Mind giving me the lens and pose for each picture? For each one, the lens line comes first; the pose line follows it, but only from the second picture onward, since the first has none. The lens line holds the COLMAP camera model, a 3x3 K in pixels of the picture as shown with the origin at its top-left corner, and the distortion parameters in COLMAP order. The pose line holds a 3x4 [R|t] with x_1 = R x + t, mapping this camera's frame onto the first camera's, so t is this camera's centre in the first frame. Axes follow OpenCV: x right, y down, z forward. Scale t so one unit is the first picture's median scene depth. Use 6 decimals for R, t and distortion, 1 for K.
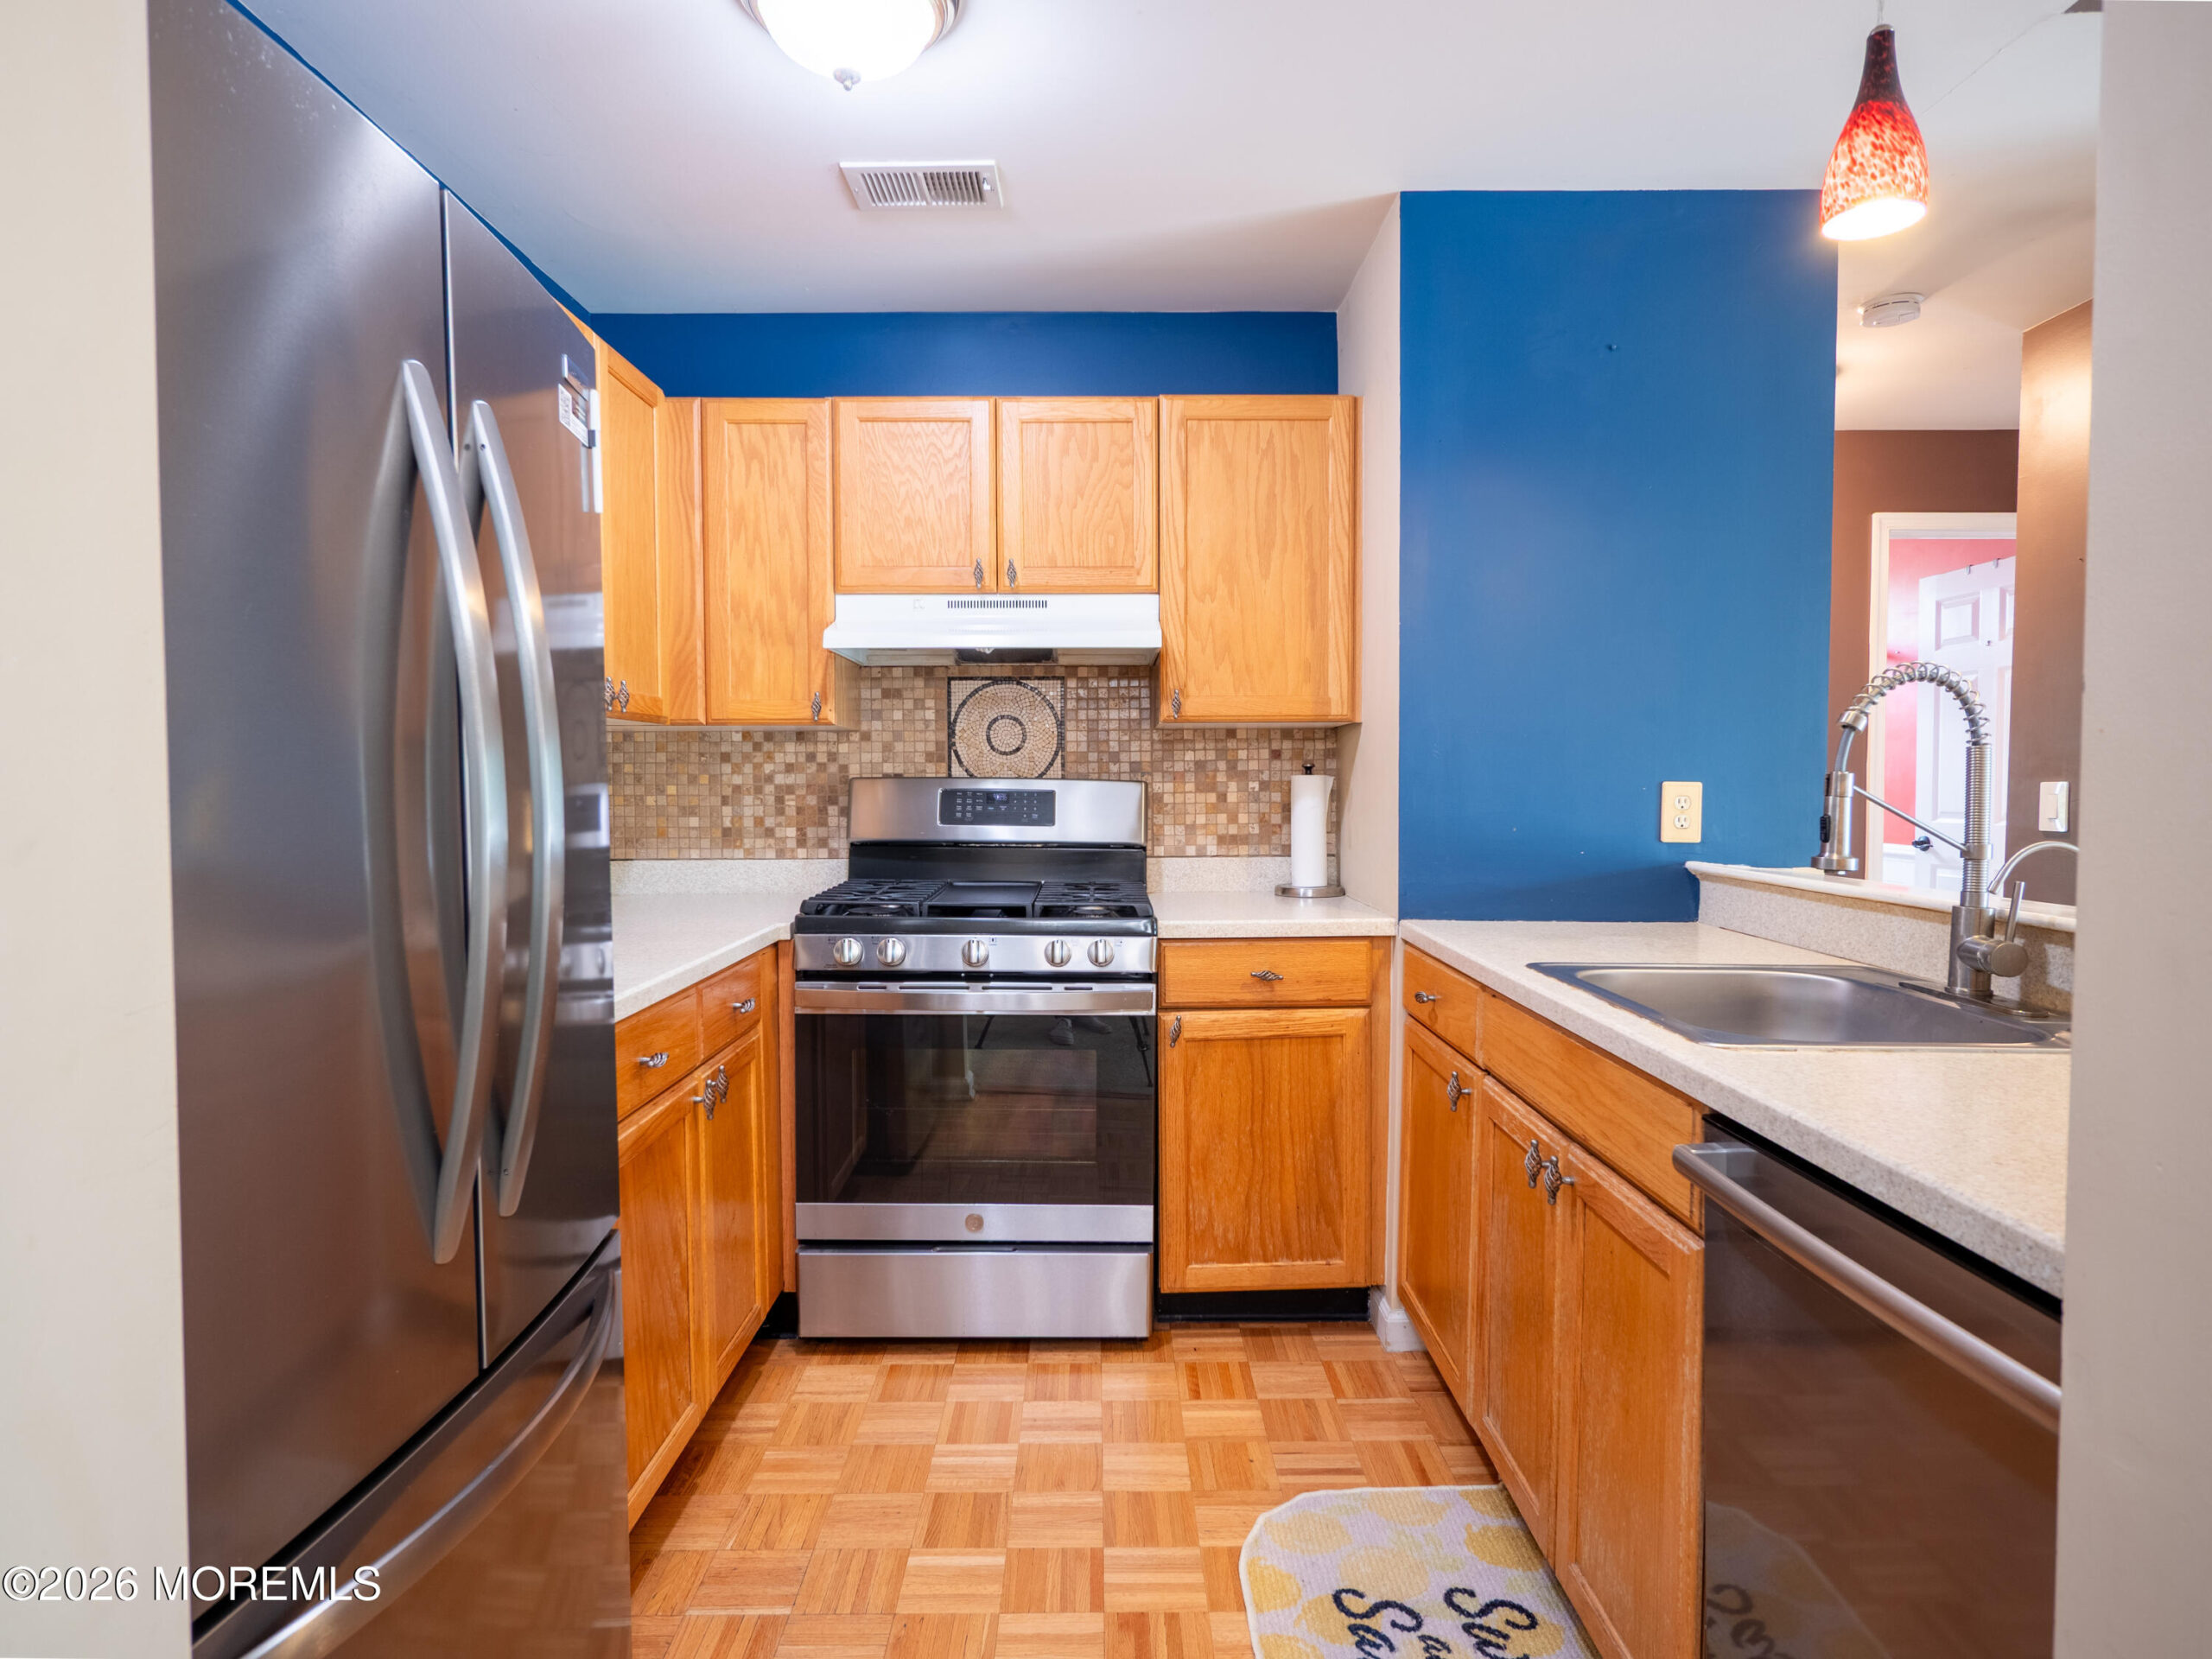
lens RADIAL K [[1196.4, 0, 1106.0], [0, 1196.4, 829.5], [0, 0, 1]] dist [0.000222, 0.000039]
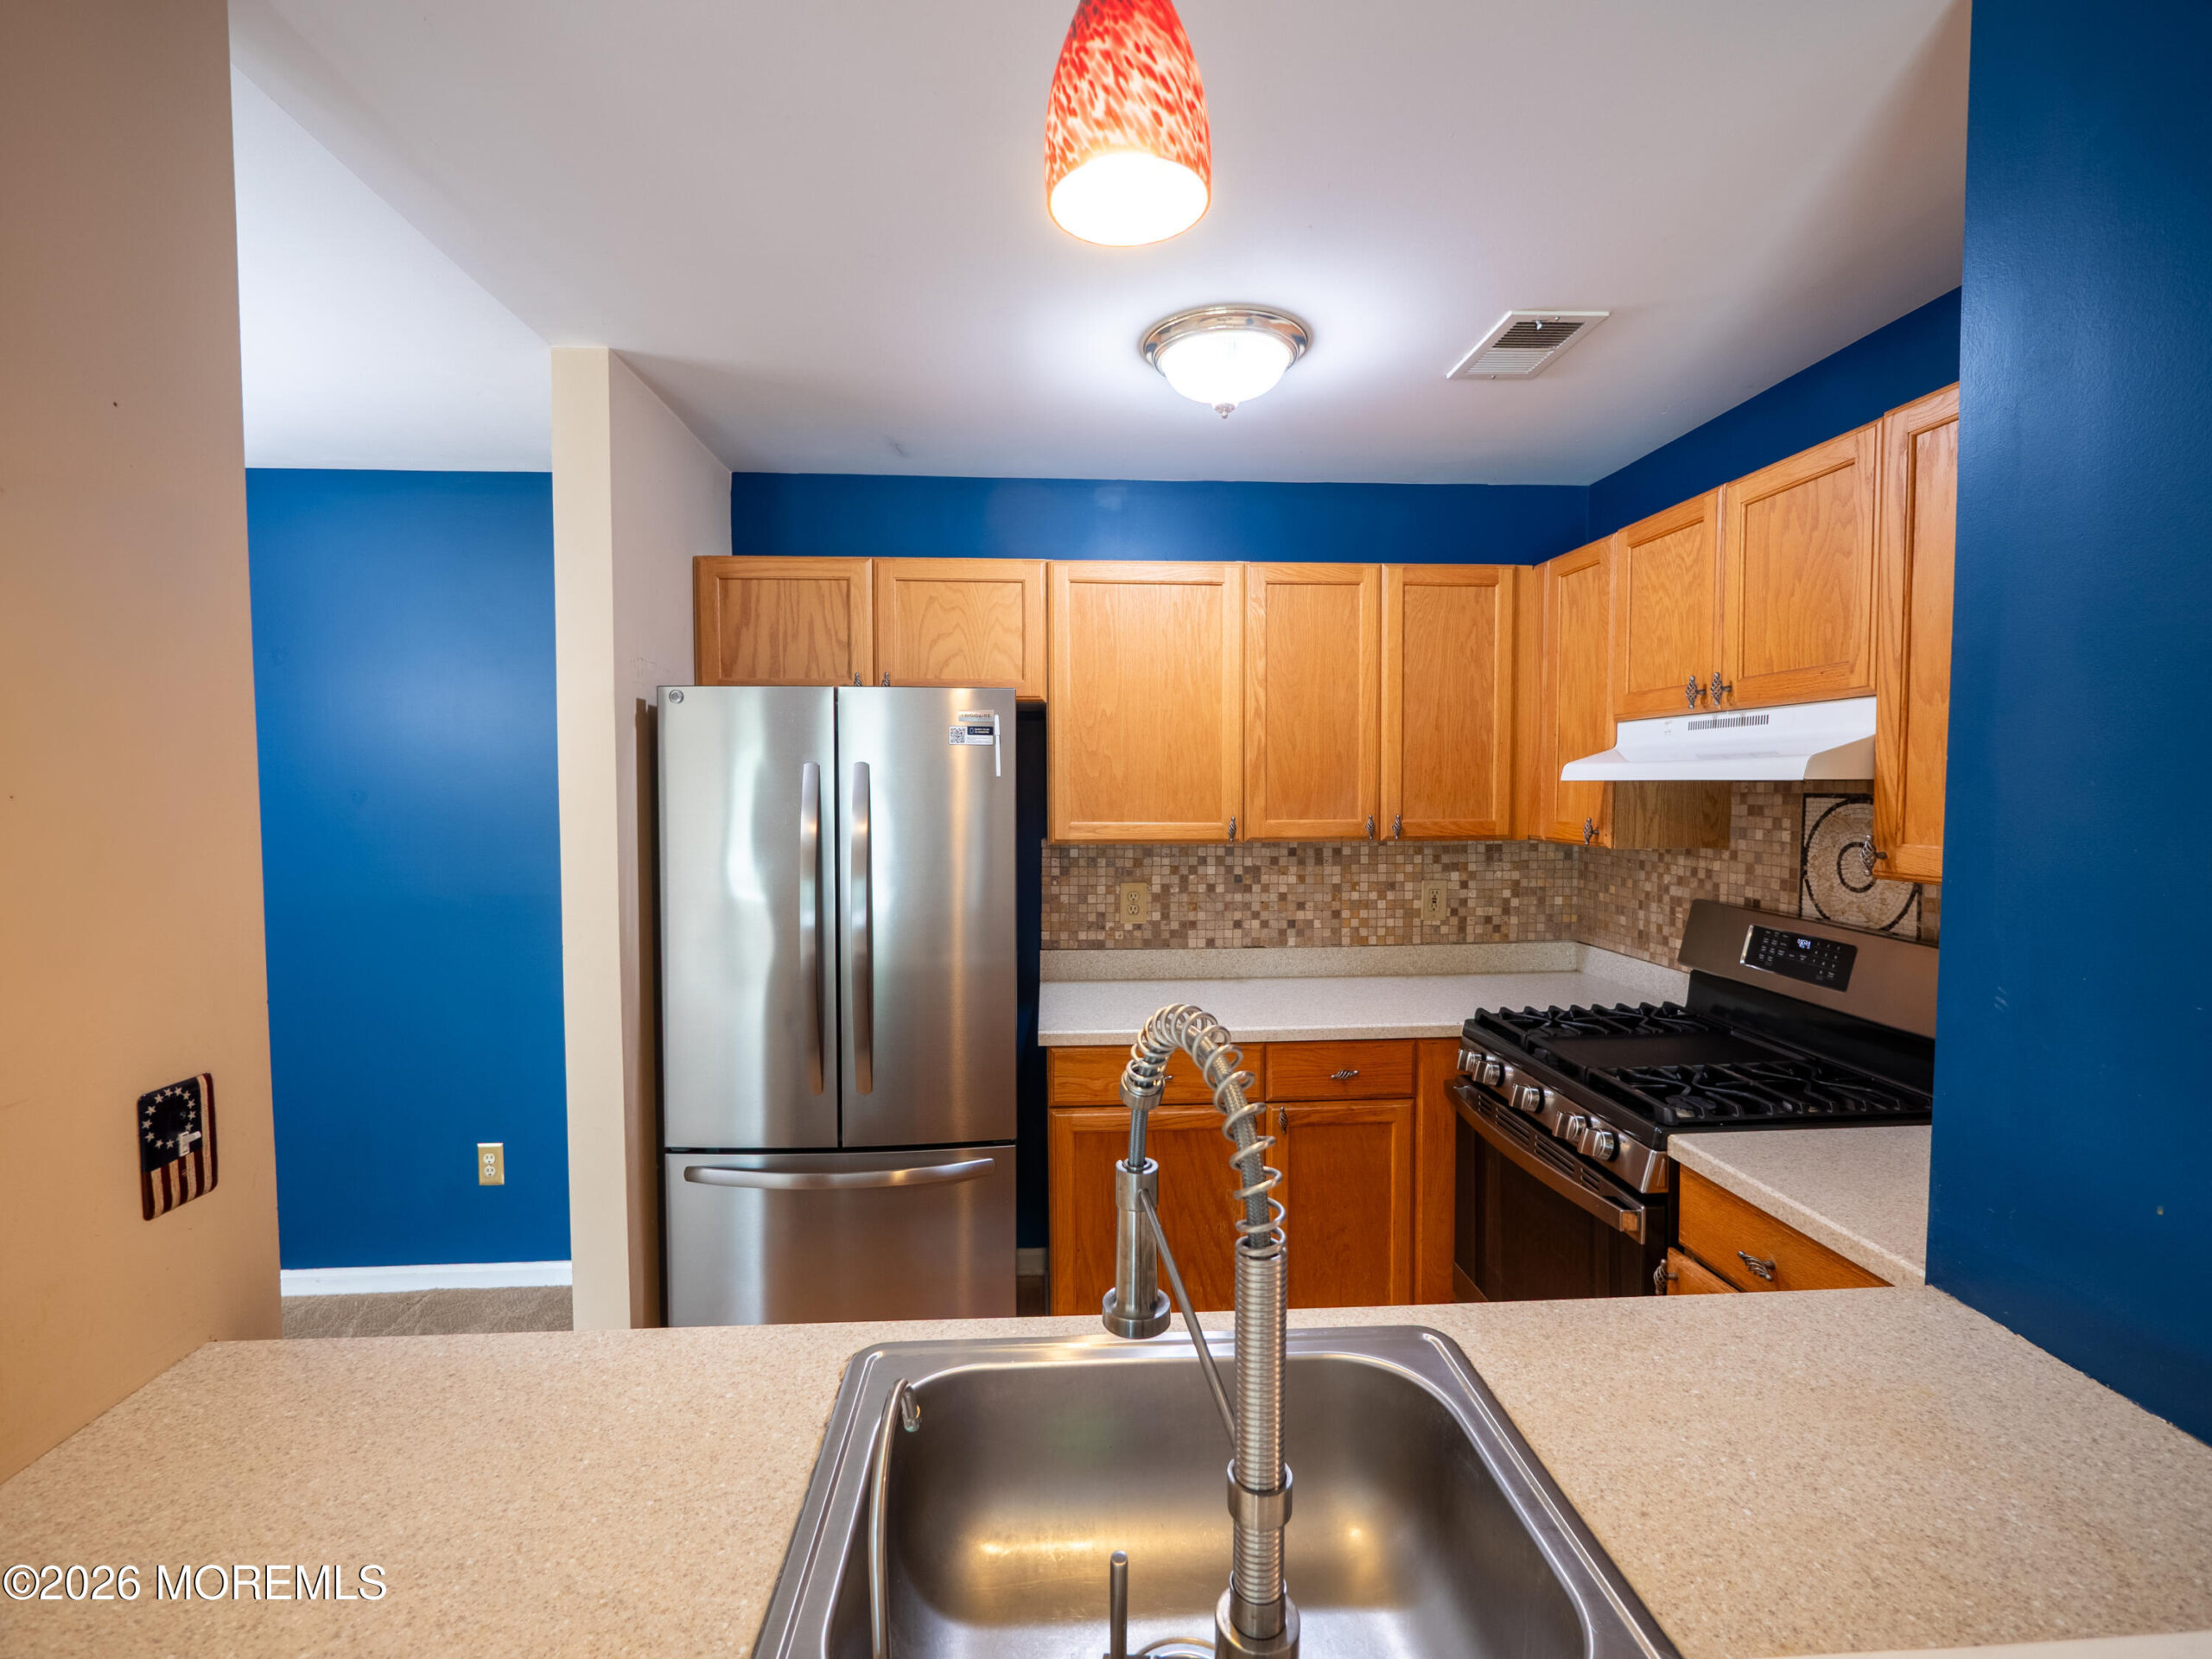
lens RADIAL K [[935.6, 0, 1097.3], [0, 935.6, 840.8], [0, 0, 1]] dist [-0.003797, -0.000931]
pose [[0.124399, 0.053002, -0.990816, 0.461944], [-0.043692, 0.997896, 0.047895, -0.103058], [0.991270, 0.037333, 0.126453, 0.417216]]
